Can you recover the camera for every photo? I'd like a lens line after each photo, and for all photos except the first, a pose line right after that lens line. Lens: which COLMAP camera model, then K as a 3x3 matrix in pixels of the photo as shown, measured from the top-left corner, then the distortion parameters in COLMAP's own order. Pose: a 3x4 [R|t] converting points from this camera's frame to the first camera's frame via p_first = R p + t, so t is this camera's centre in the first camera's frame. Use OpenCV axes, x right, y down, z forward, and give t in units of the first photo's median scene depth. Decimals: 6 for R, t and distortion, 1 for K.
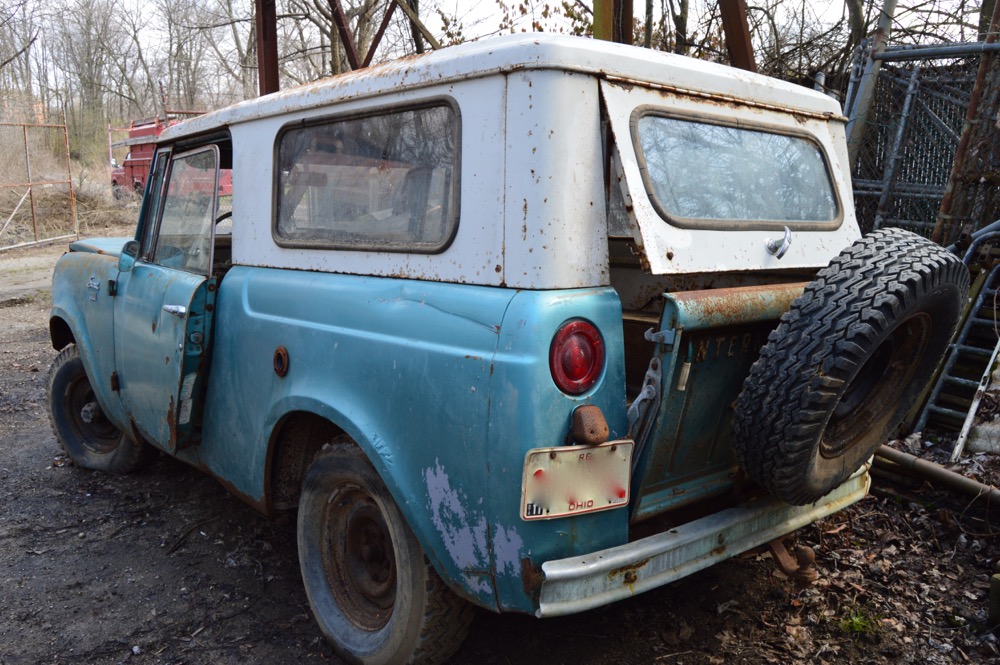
lens RADIAL K [[855.2, 0, 523.8], [0, 855.2, 329.1], [0, 0, 1]] dist [-0.079051, 0.016652]
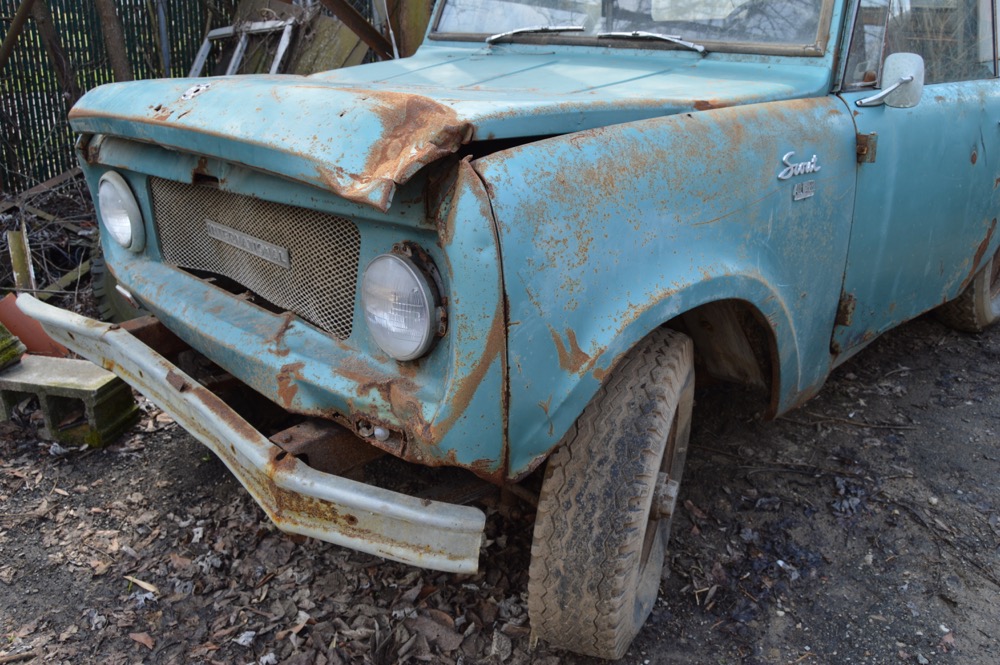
lens RADIAL K [[798.0, 0, 499.4], [0, 798.0, 328.0], [0, 0, 1]] dist [-0.076615, 0.008873]
pose [[0.001040, -0.386656, 0.922223, -1.697701], [0.147669, 0.912173, 0.382276, -0.290851], [-0.989036, 0.135786, 0.058046, 2.058614]]
